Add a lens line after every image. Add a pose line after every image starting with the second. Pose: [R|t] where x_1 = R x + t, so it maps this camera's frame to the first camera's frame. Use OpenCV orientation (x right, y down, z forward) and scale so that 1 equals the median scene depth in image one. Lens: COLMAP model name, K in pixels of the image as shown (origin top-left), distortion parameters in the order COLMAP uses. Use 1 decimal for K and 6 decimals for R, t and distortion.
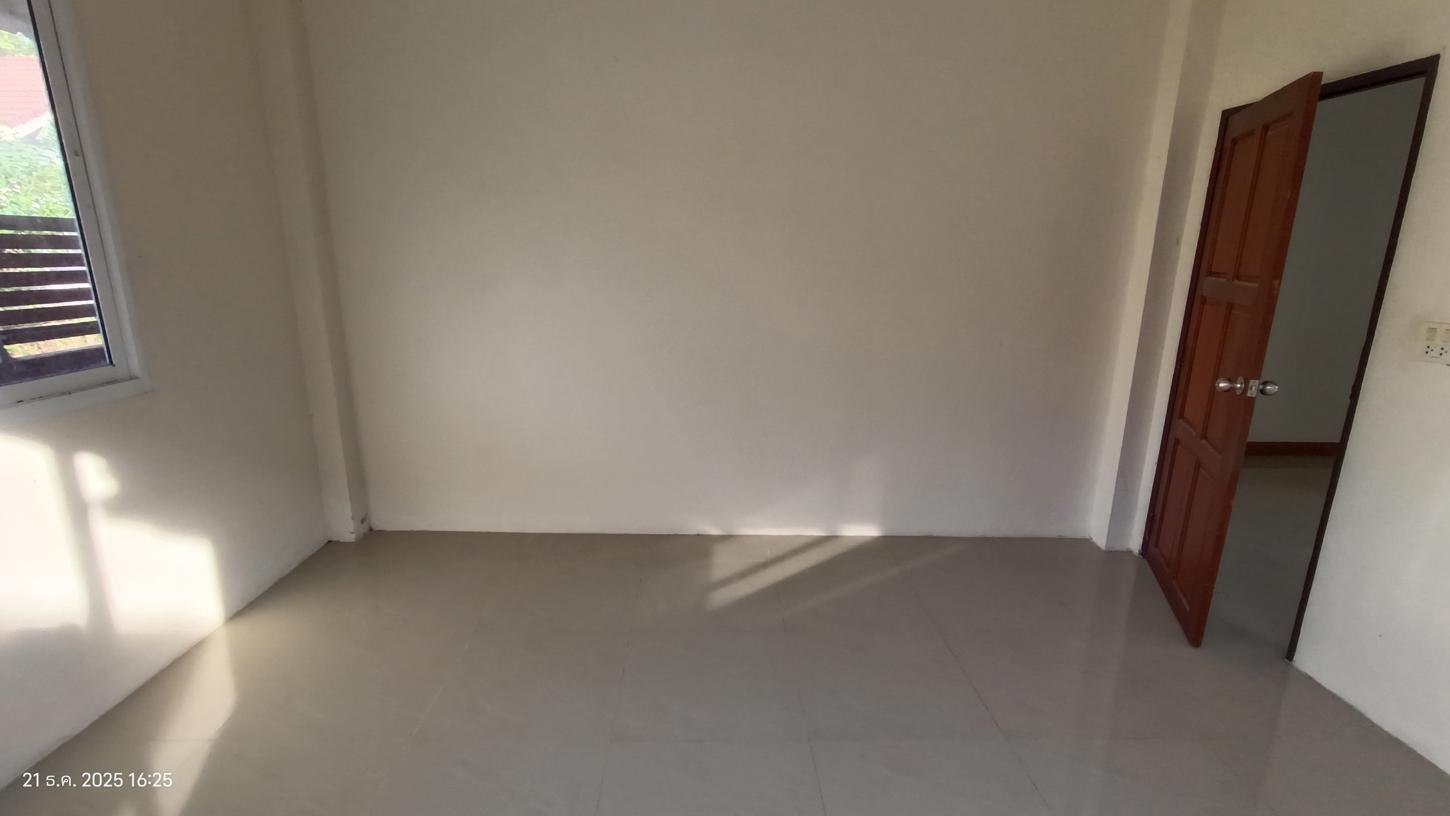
lens RADIAL K [[667.8, 0, 721.0], [0, 667.8, 415.6], [0, 0, 1]] dist [-0.004152, -0.000315]
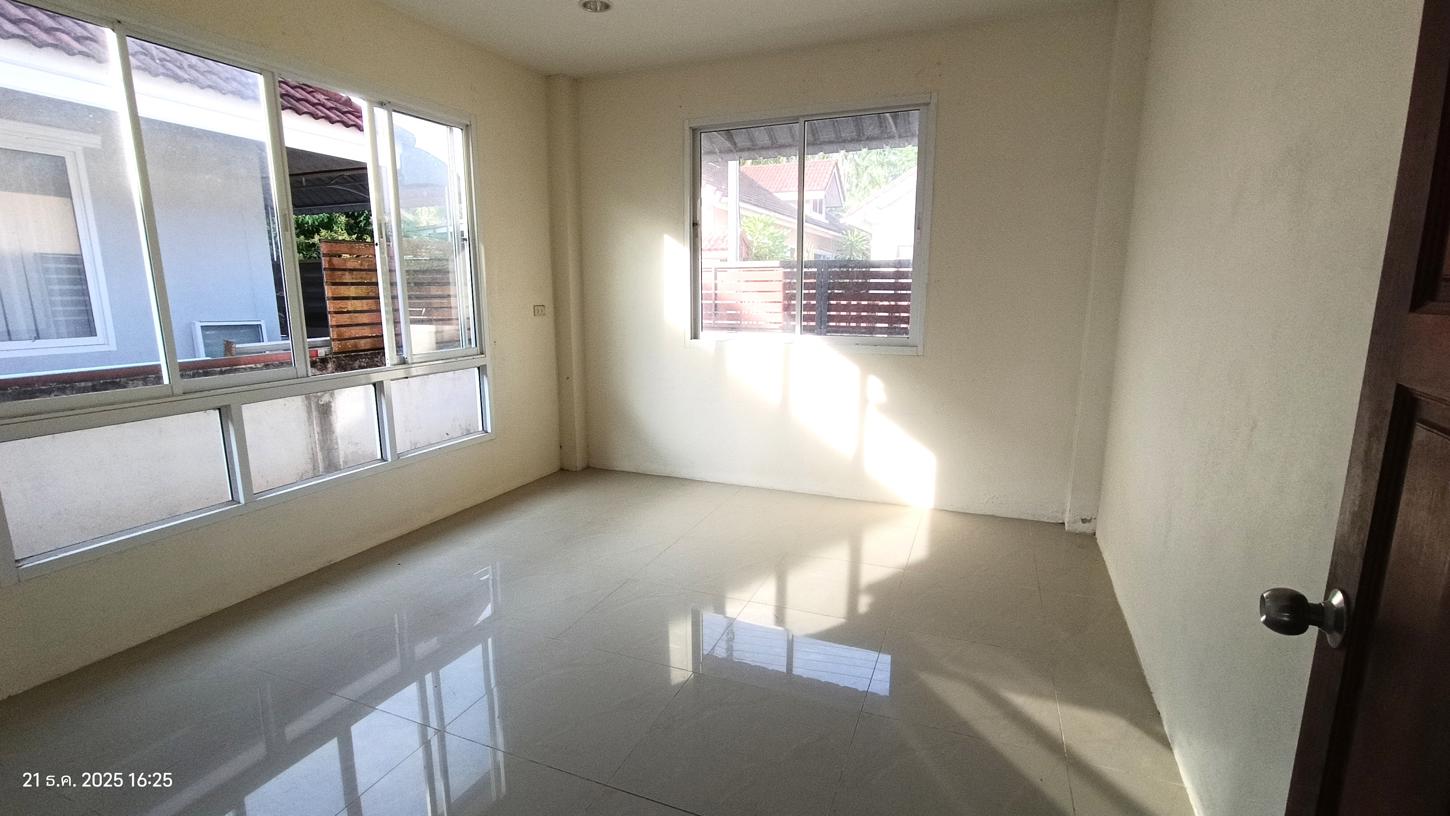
lens RADIAL K [[667.8, 0, 721.0], [0, 667.8, 415.6], [0, 0, 1]] dist [-0.004152, -0.000315]
pose [[-0.380219, 0.159546, -0.911032, 1.011018], [-0.233073, 0.936692, 0.261313, -0.232783], [0.895048, 0.311693, -0.318962, 1.172420]]
